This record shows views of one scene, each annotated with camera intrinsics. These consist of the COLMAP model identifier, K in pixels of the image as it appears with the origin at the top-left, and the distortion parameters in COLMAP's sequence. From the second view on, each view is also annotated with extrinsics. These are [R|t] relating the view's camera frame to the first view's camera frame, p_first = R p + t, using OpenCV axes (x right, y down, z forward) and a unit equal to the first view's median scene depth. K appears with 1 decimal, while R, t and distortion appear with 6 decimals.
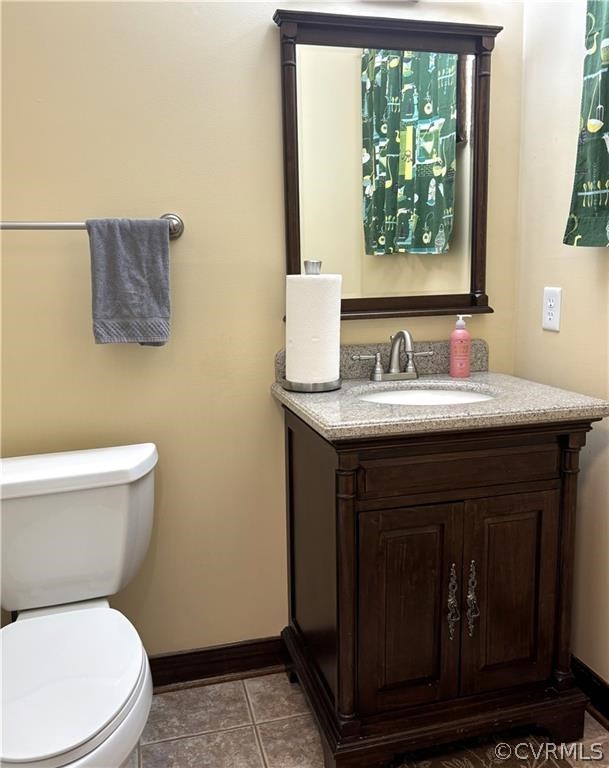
lens RADIAL K [[647.4, 0, 304.8], [0, 647.4, 383.8], [0, 0, 1]] dist [0.001332, 0.000336]
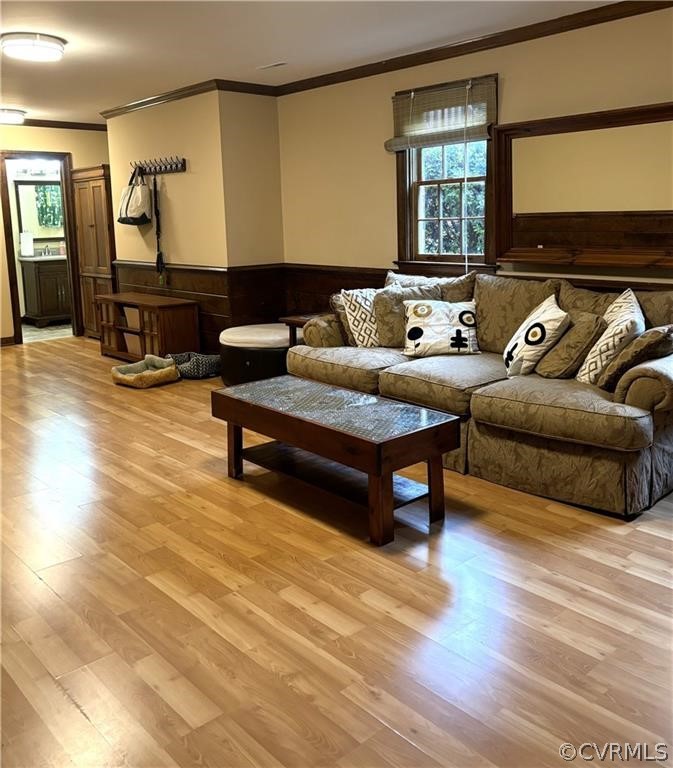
lens RADIAL K [[717.5, 0, 337.9], [0, 717.5, 382.1], [0, 0, 1]] dist [-0.004520, 0.000000]
pose [[0.896177, -0.092965, 0.433849, -0.225866], [0.070613, 0.995224, 0.067396, 0.508607], [-0.438042, -0.029763, 0.898462, -3.342176]]
